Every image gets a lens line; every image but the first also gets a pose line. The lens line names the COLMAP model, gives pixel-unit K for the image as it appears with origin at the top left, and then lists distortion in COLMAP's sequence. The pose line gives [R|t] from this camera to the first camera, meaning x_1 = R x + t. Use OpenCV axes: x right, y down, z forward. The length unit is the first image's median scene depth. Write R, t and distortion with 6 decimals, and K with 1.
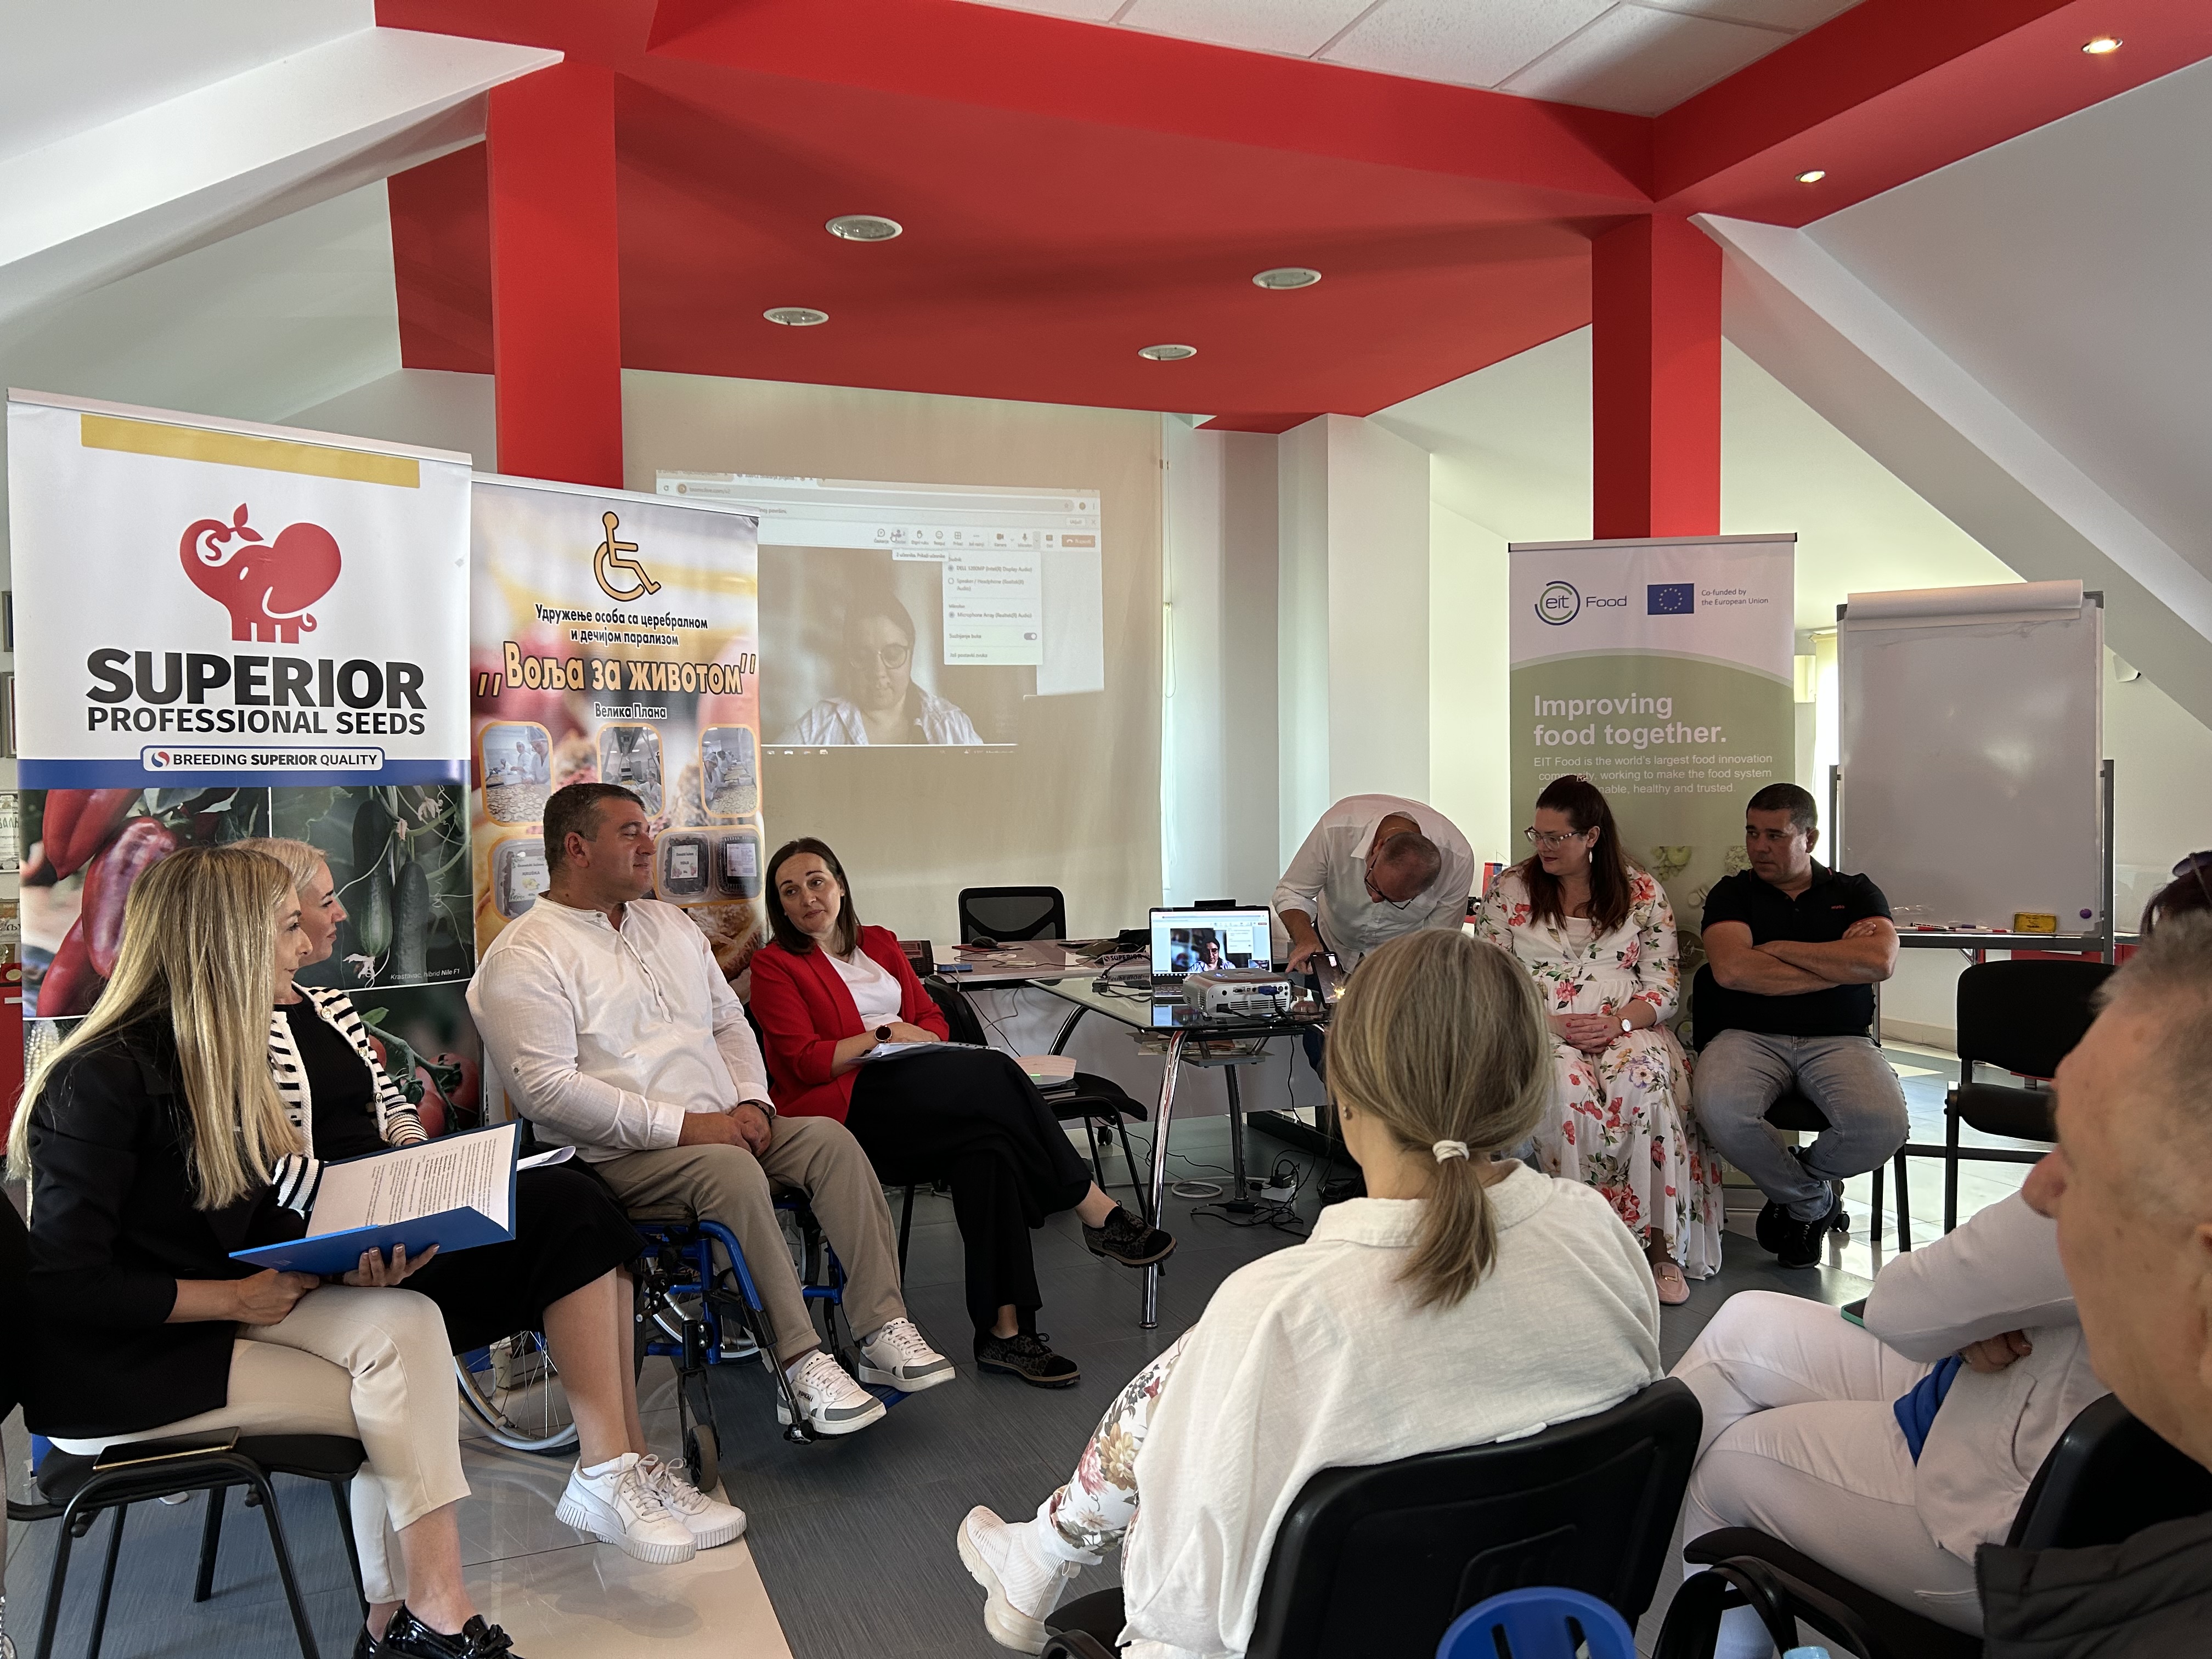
lens RADIAL K [[1684.2, 0, 1121.6], [0, 1684.2, 839.6], [0, 0, 1]] dist [0.101634, -0.015819]
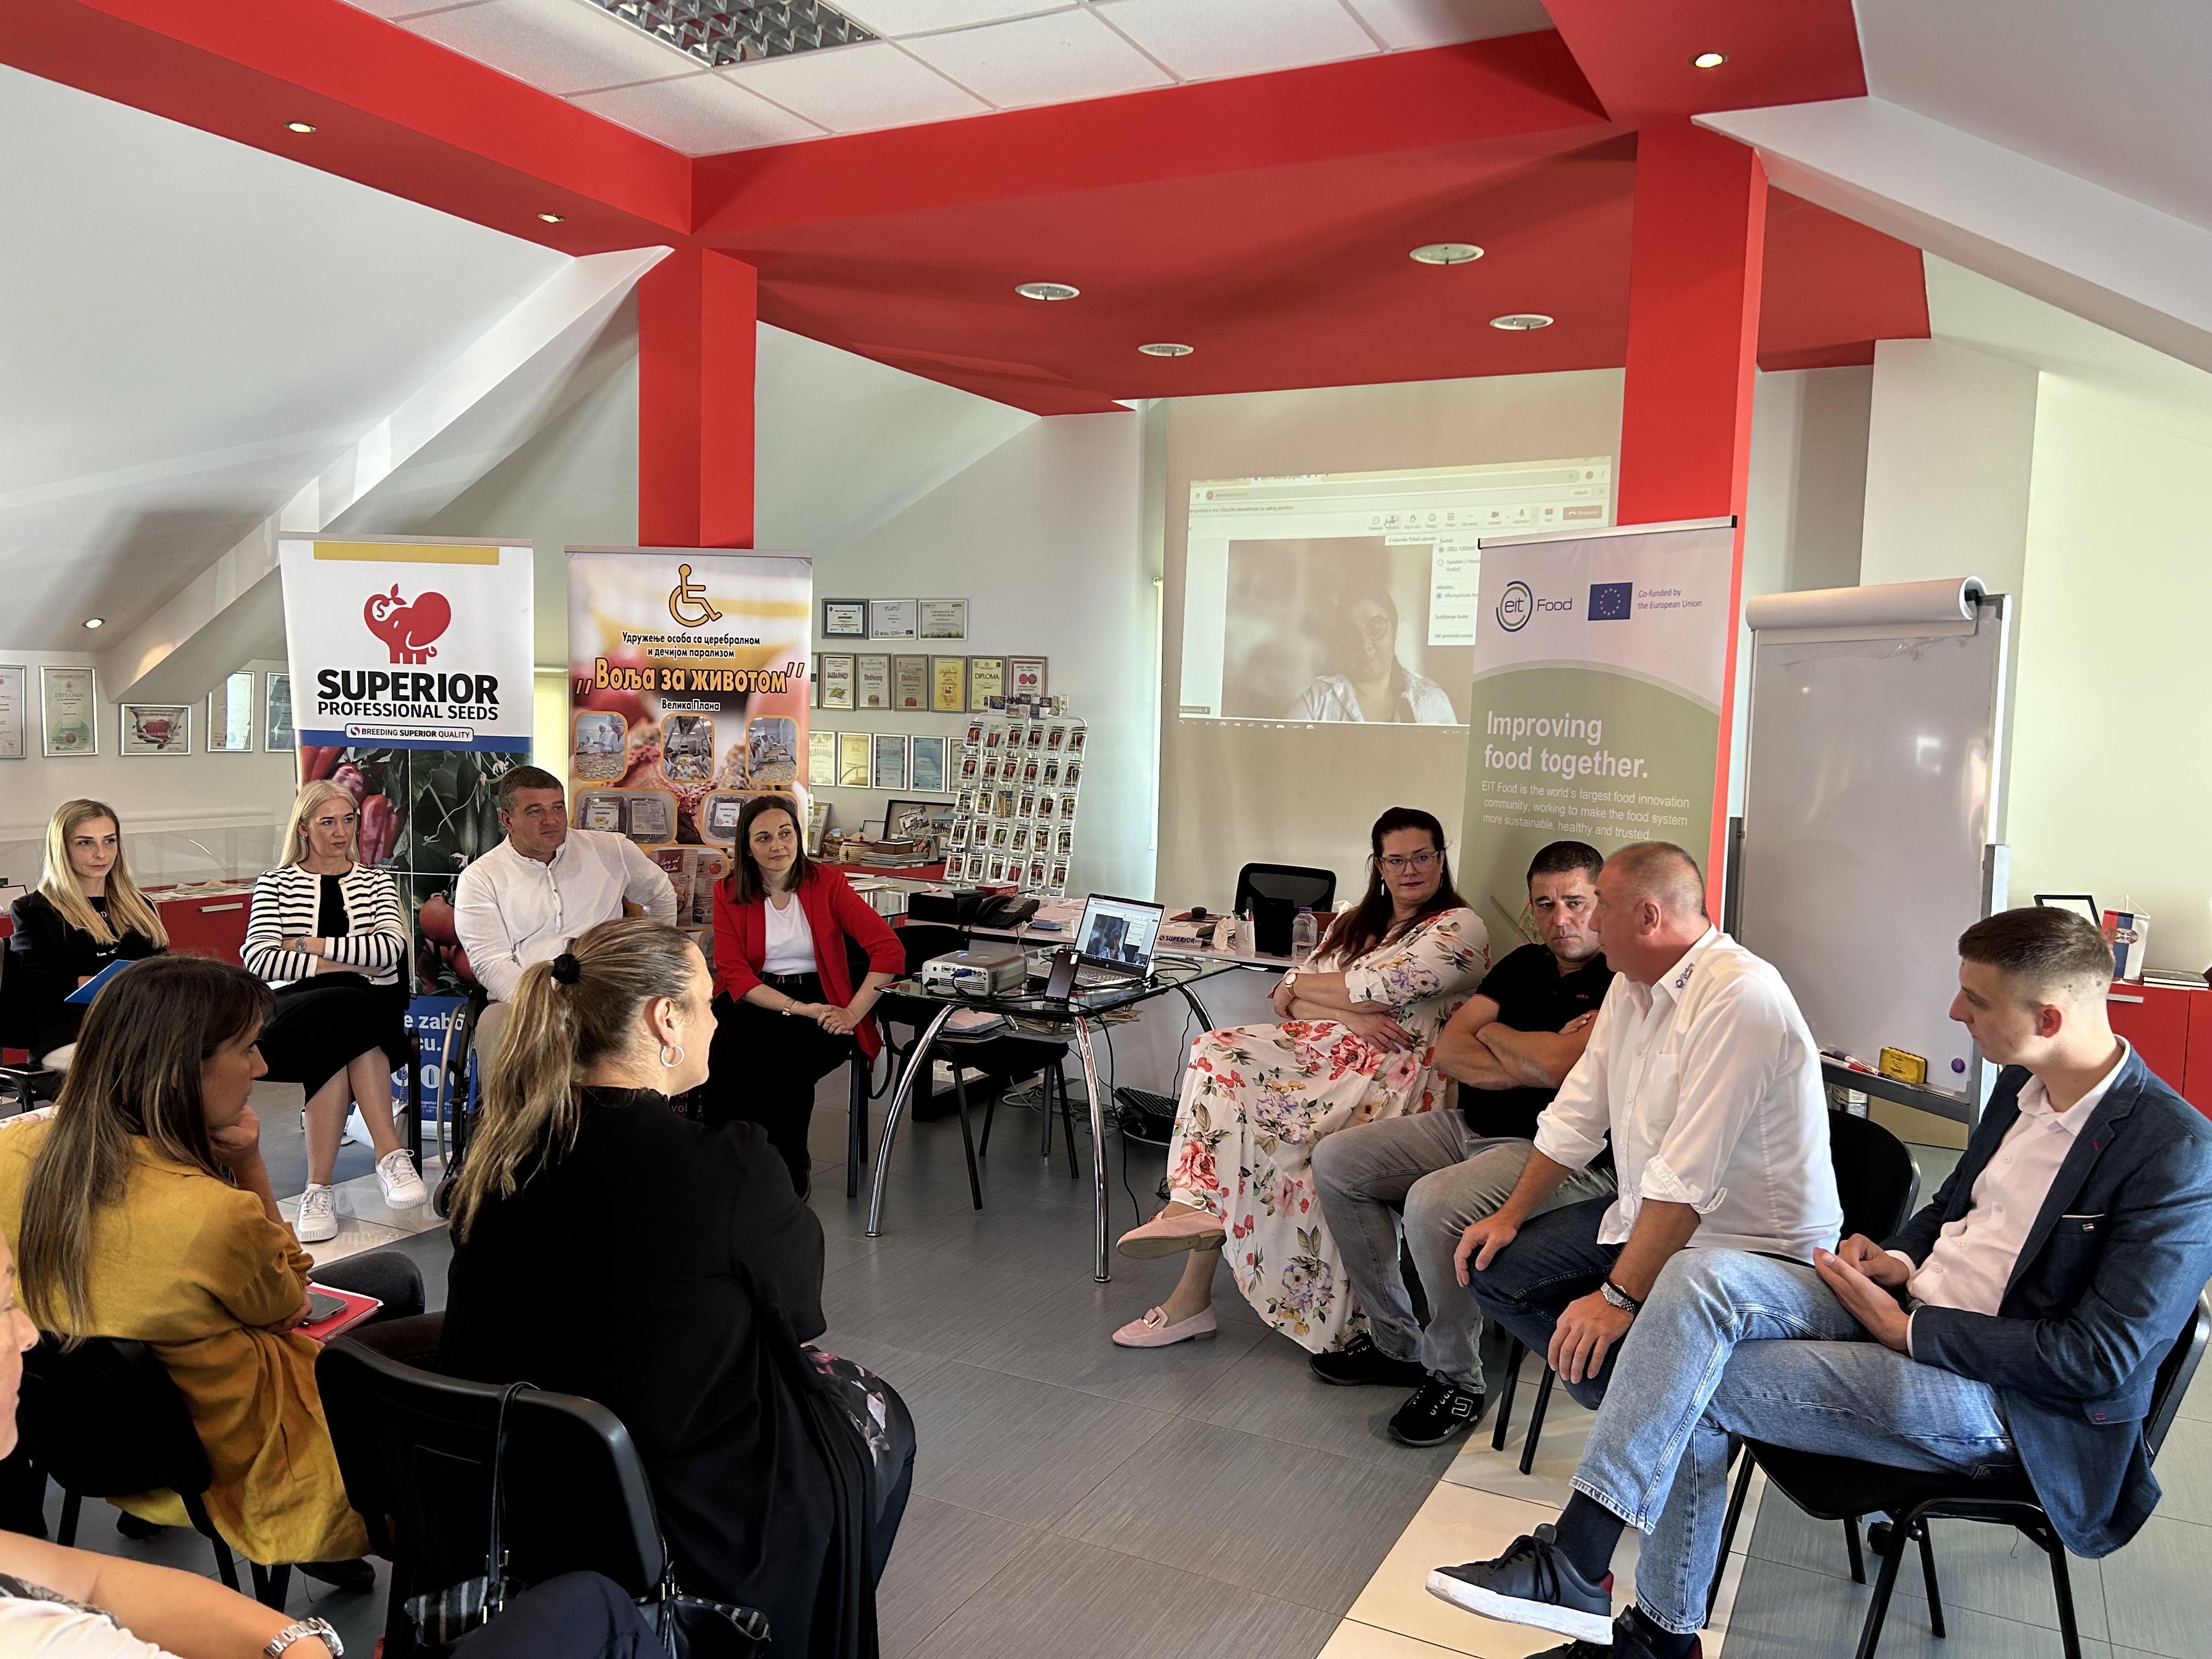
lens RADIAL K [[1684.2, 0, 1114.1], [0, 1684.2, 832.0], [0, 0, 1]] dist [0.101634, -0.015819]
pose [[0.645104, 0.092922, -0.758424, 1.057176], [-0.064545, 0.995657, 0.067087, -0.091201], [0.761364, 0.005675, 0.648300, 0.369038]]
